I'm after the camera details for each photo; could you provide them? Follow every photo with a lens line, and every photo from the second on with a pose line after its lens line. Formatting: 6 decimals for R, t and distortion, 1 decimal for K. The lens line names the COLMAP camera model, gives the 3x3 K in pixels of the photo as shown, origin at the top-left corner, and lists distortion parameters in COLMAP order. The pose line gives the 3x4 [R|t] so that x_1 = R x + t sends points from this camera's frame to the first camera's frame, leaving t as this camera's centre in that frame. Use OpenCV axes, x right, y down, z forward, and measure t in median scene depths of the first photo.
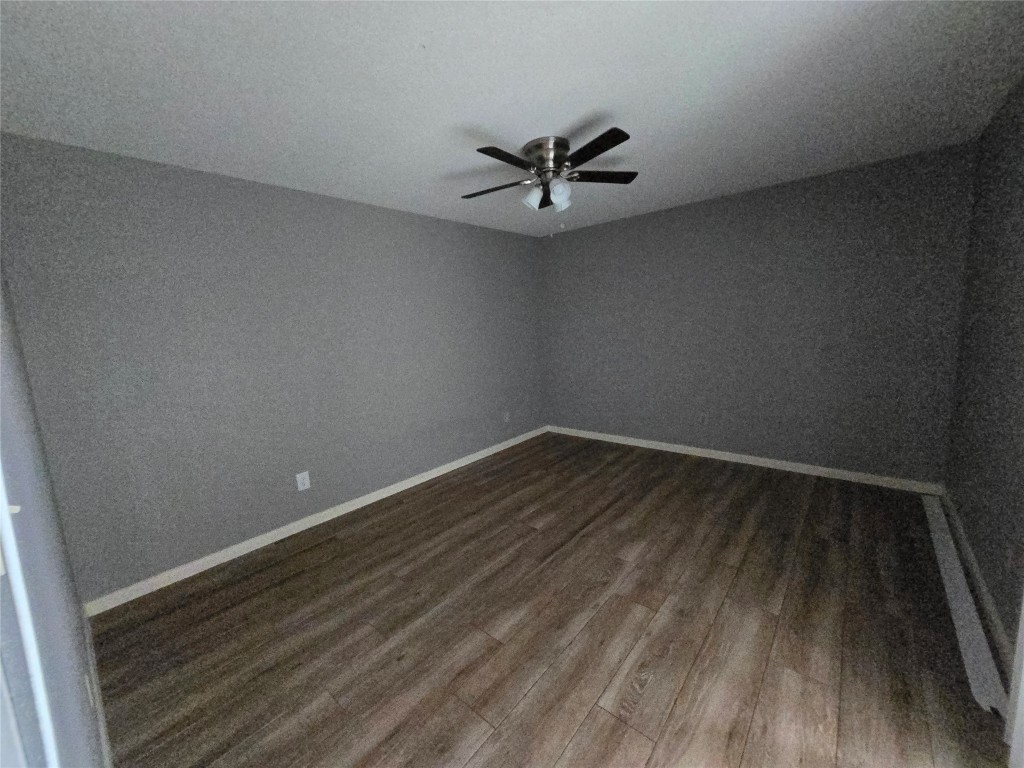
lens RADIAL K [[410.7, 0, 510.5], [0, 410.7, 384.3], [0, 0, 1]] dist [0.001793, 0.000242]
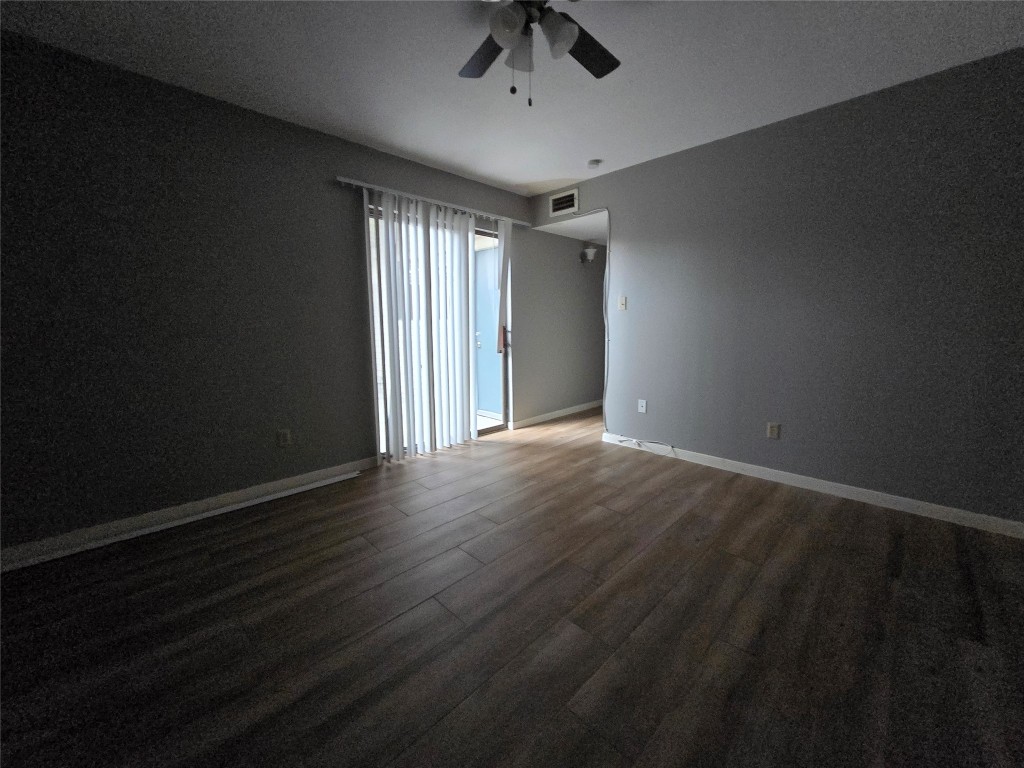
lens RADIAL K [[410.7, 0, 512.5], [0, 410.7, 384.0], [0, 0, 1]] dist [0.001793, 0.000242]
pose [[-0.996142, 0.048565, 0.073095, 0.127238], [0.068006, 0.953635, 0.293180, -0.162683], [-0.055468, 0.297020, -0.953259, 2.055574]]
